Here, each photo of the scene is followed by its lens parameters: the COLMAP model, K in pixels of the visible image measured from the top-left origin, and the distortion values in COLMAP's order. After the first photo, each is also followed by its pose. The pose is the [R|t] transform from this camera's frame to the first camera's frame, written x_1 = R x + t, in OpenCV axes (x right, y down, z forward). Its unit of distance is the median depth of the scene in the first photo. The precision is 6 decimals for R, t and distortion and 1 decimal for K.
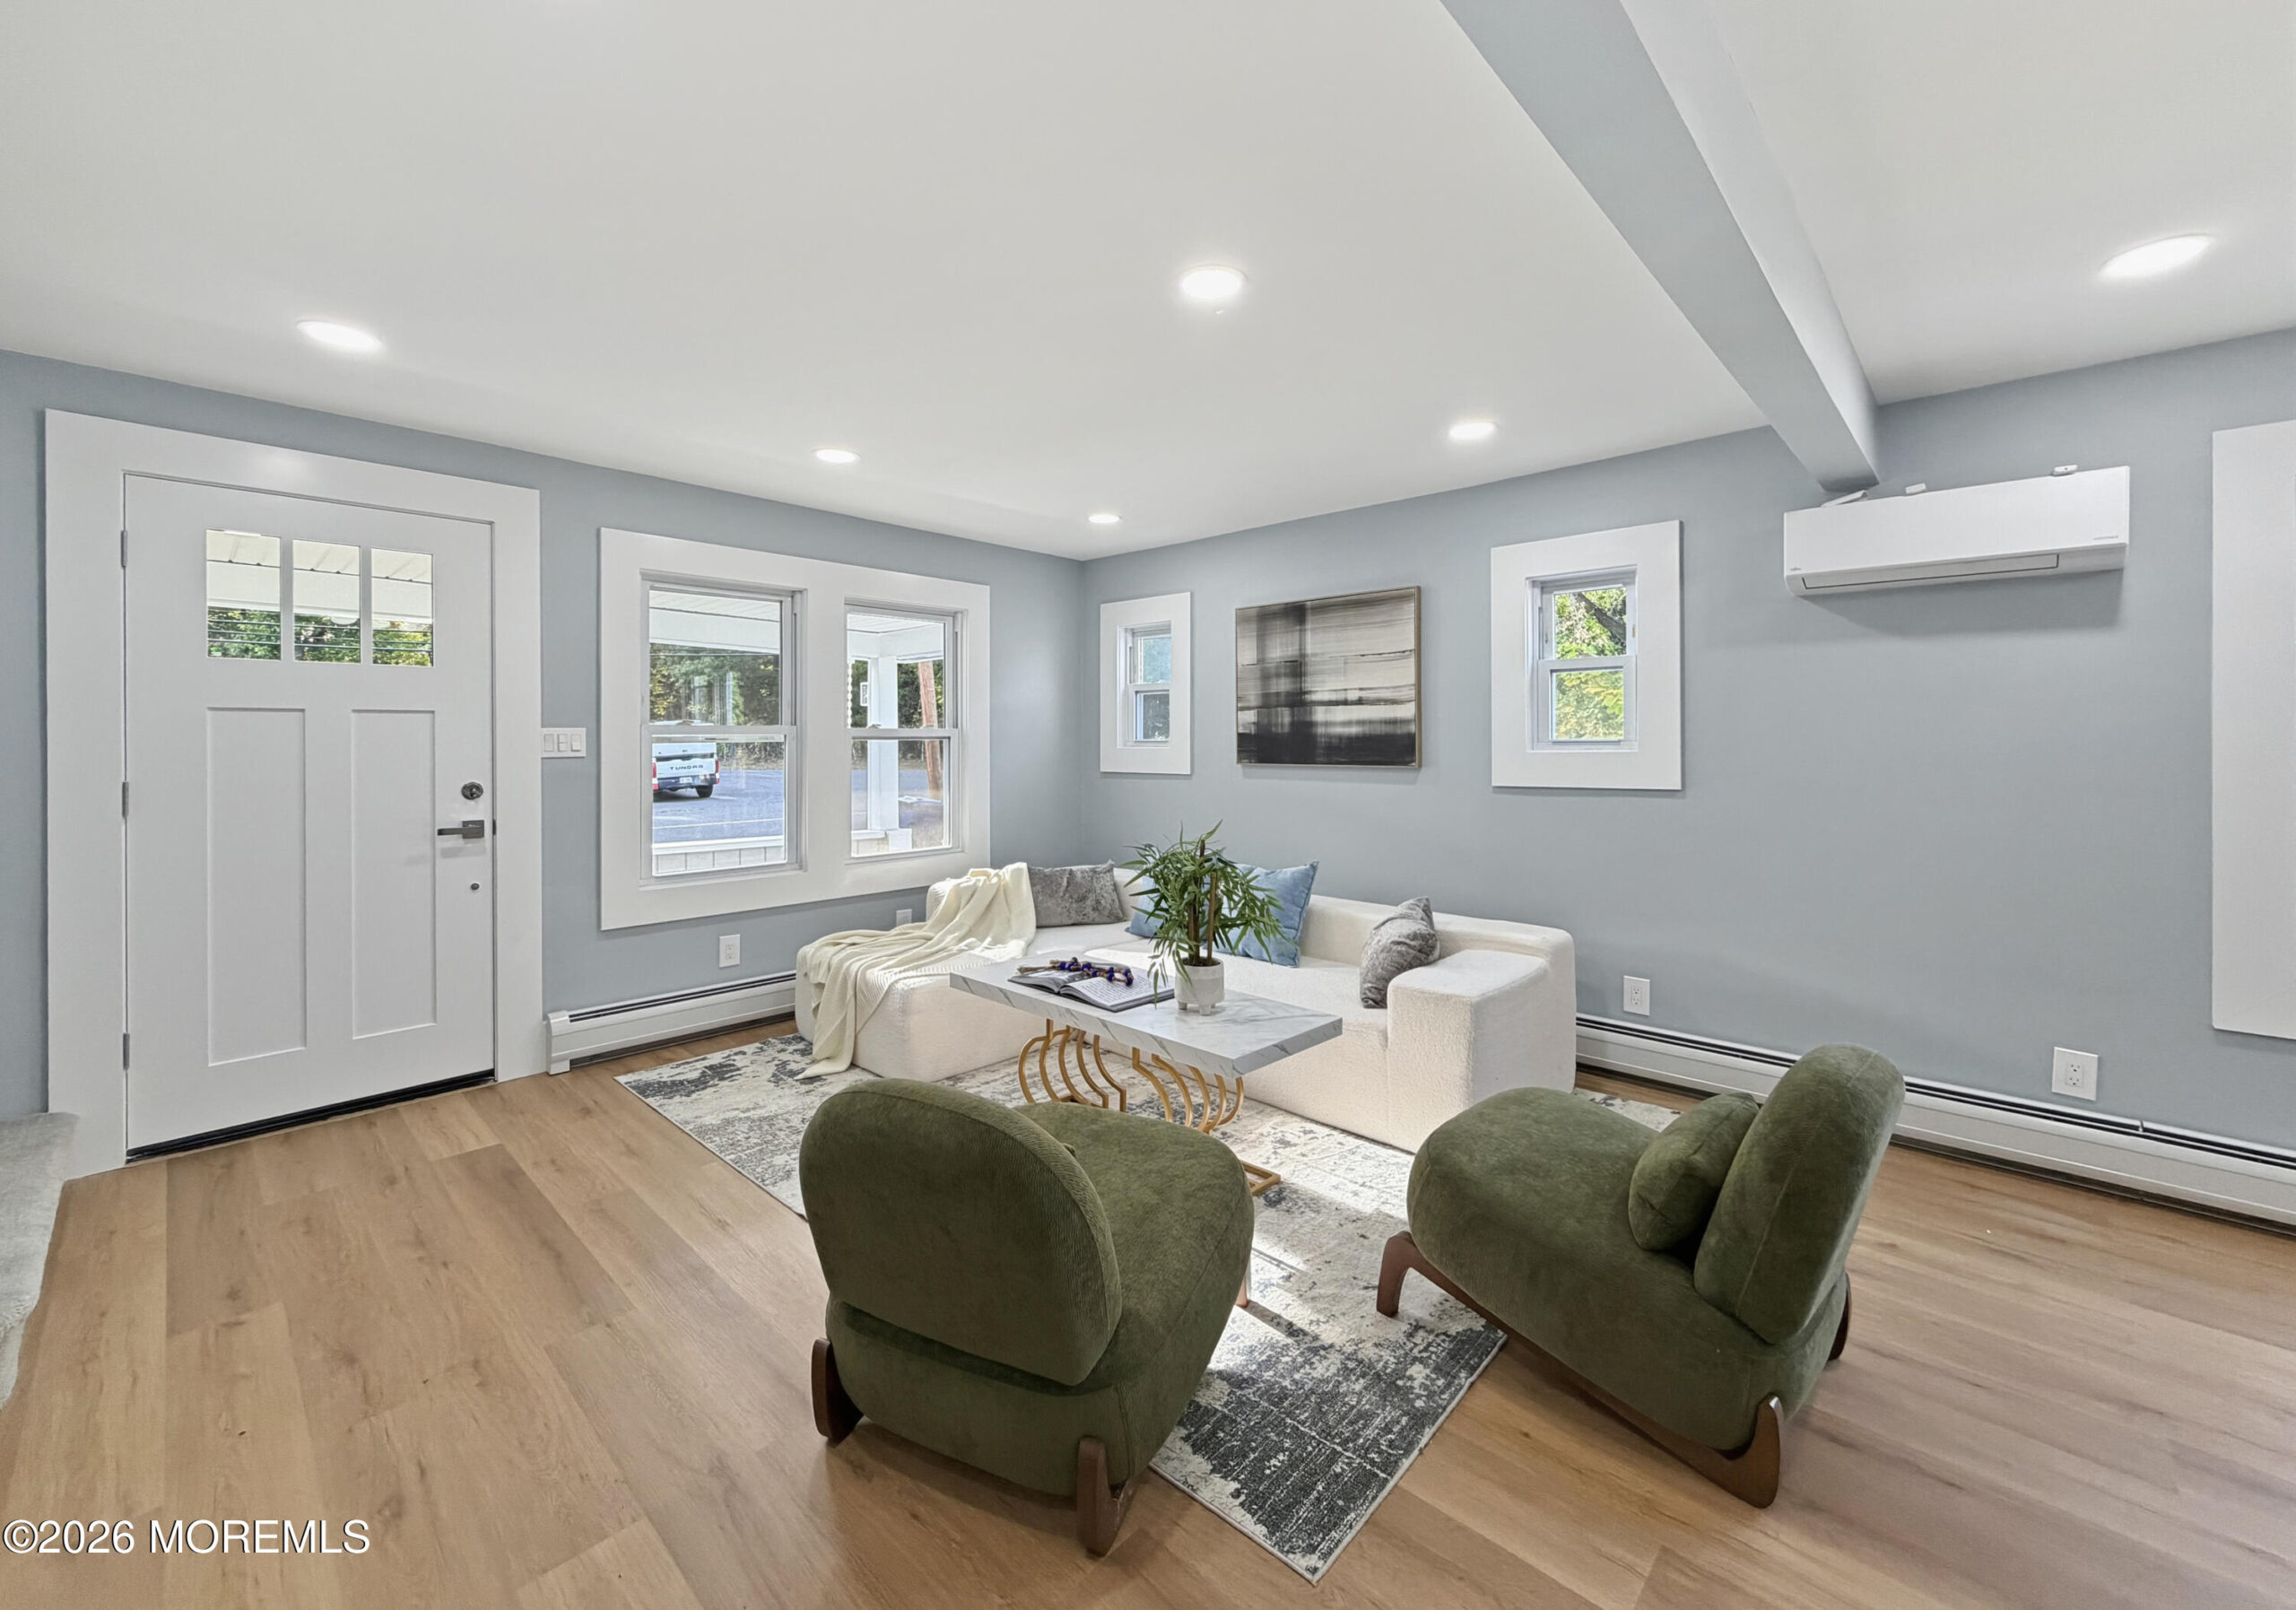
lens RADIAL K [[937.9, 0, 1150.1], [0, 937.9, 738.6], [0, 0, 1]] dist [0.012752, -0.002008]
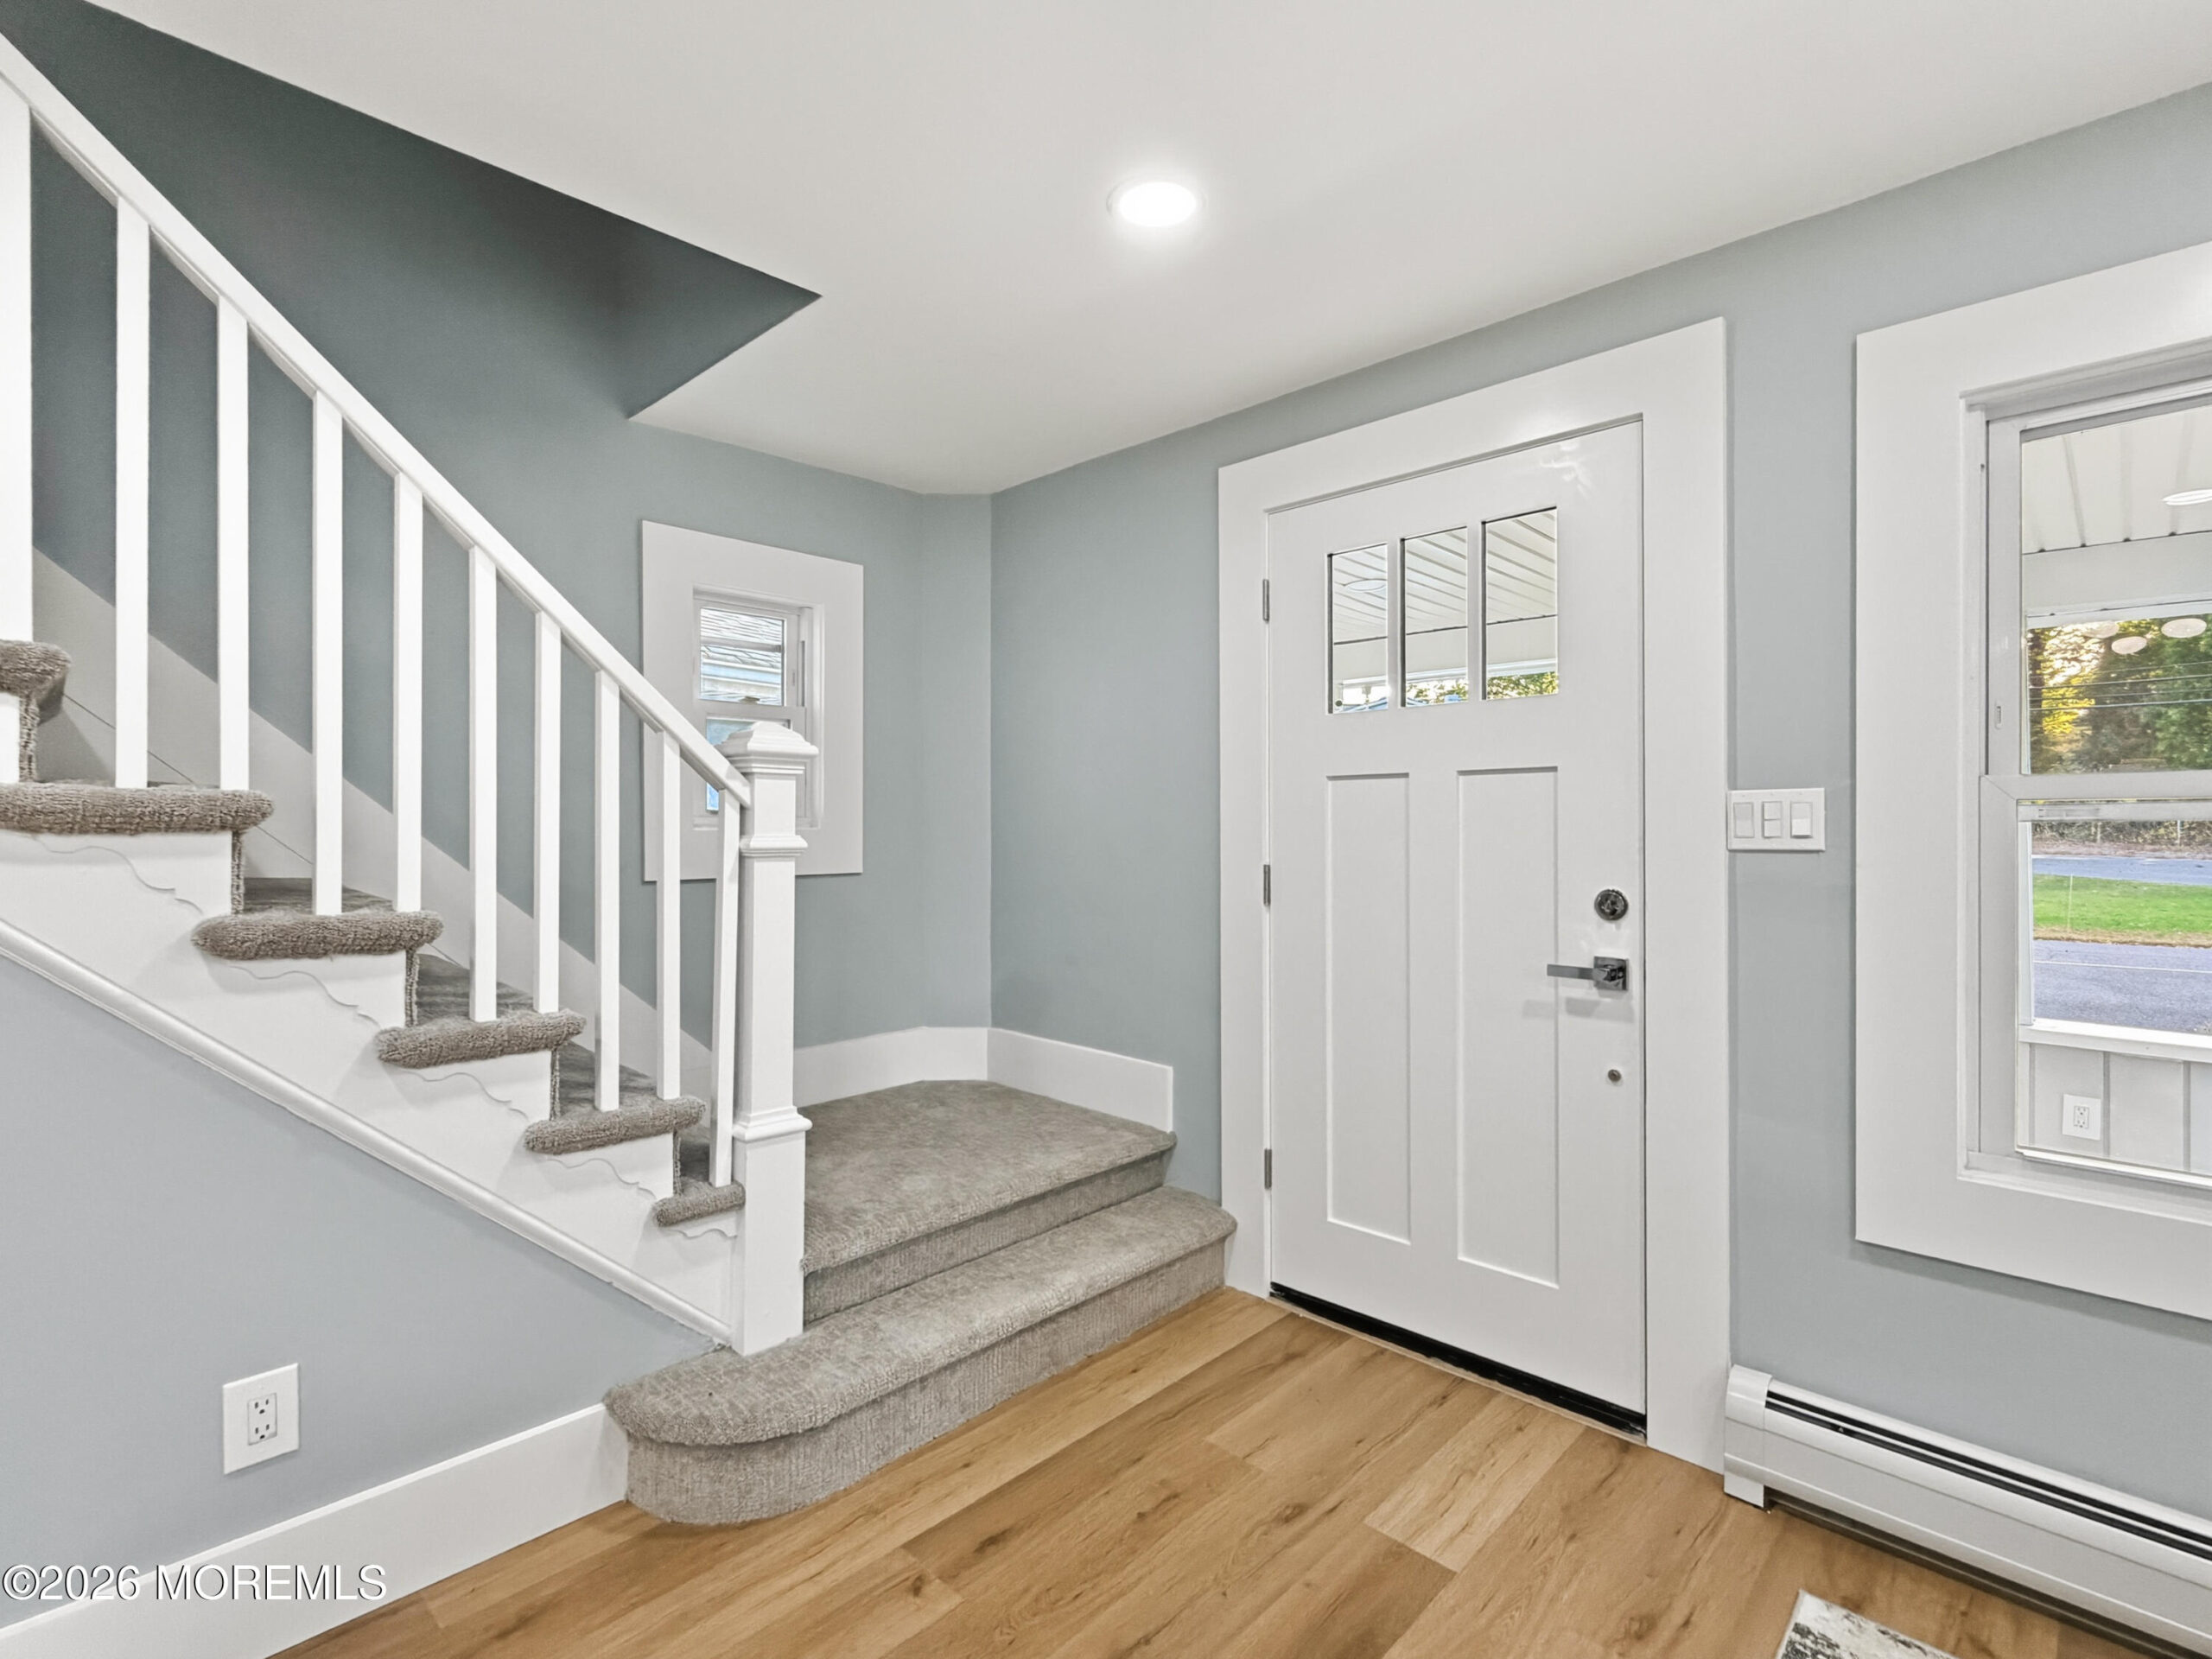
lens RADIAL K [[1054.6, 0, 1089.4], [0, 1054.6, 827.4], [0, 0, 1]] dist [-0.002950, 0.001609]
pose [[-0.023879, 0.003511, -0.999709, -0.071007], [0.002081, 0.999992, 0.003462, 0.005320], [0.999713, -0.001998, -0.023886, 0.624871]]
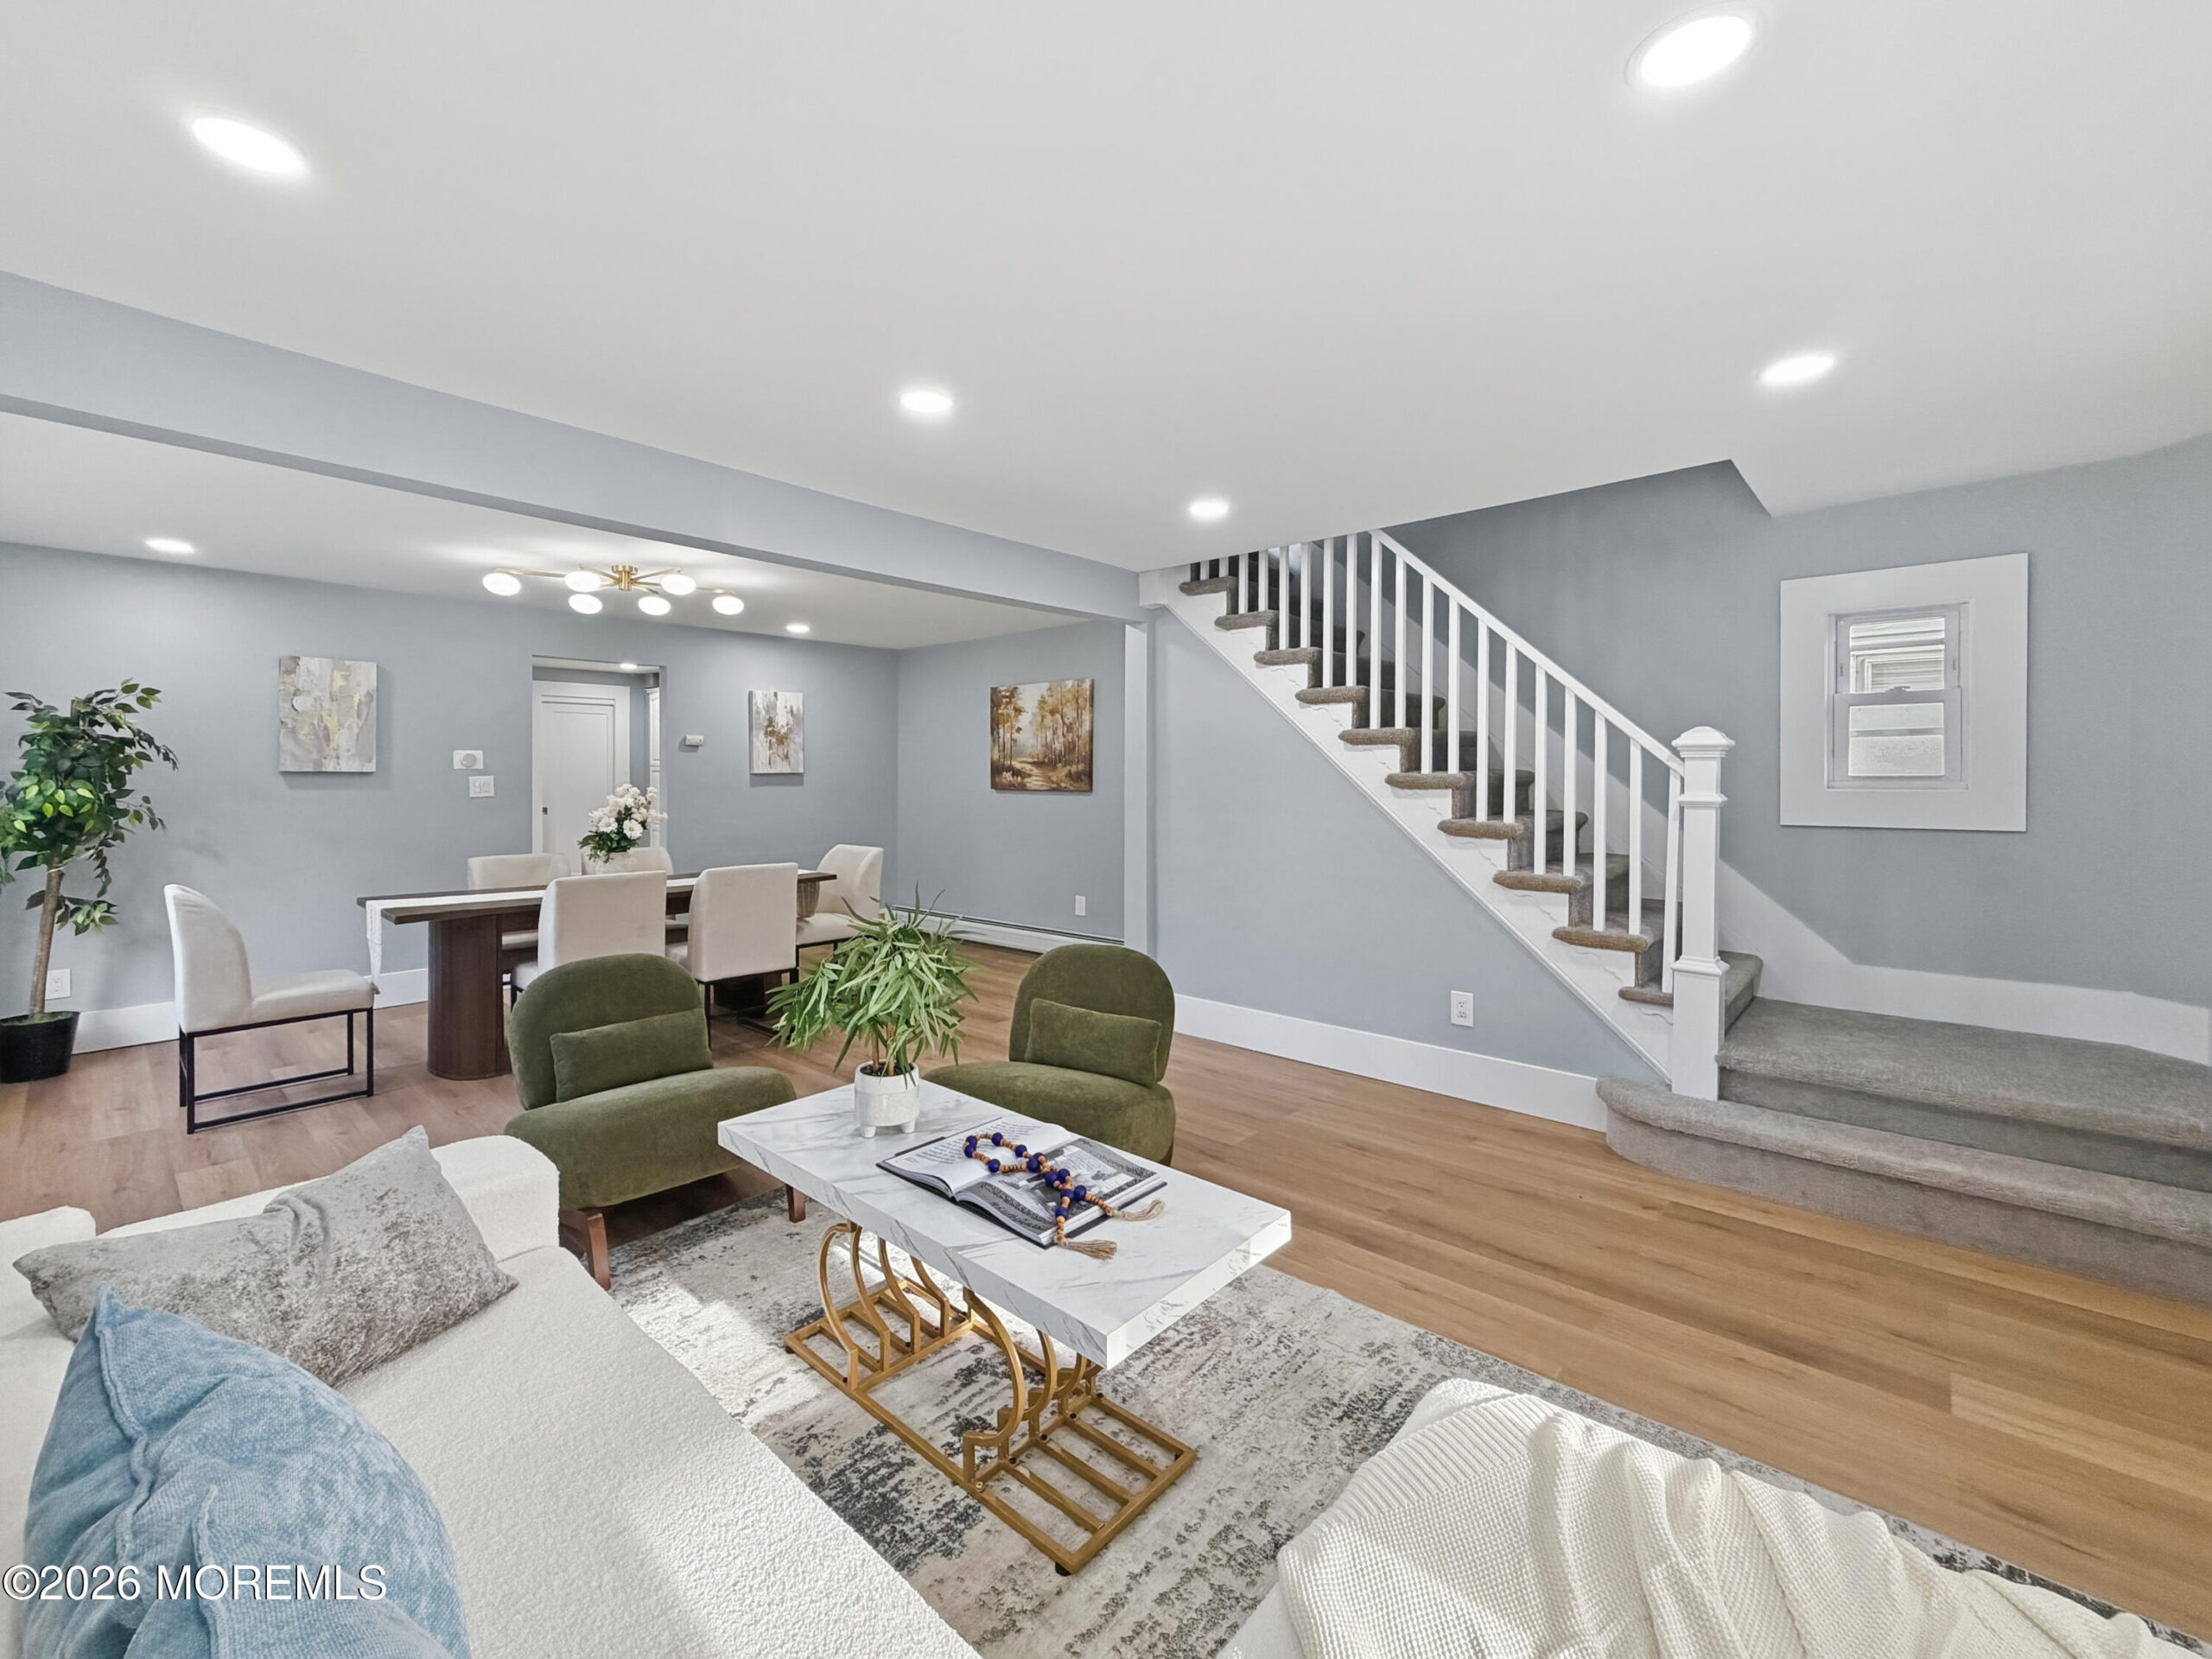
lens RADIAL K [[898.0, 0, 1089.3], [0, 898.0, 788.7], [0, 0, 1]] dist [0.001555, -0.000527]
pose [[-0.999916, -0.000952, -0.012962, -0.073999], [-0.001062, 0.999963, 0.008490, -0.000097], [0.012953, 0.008503, -0.999880, 1.233427]]
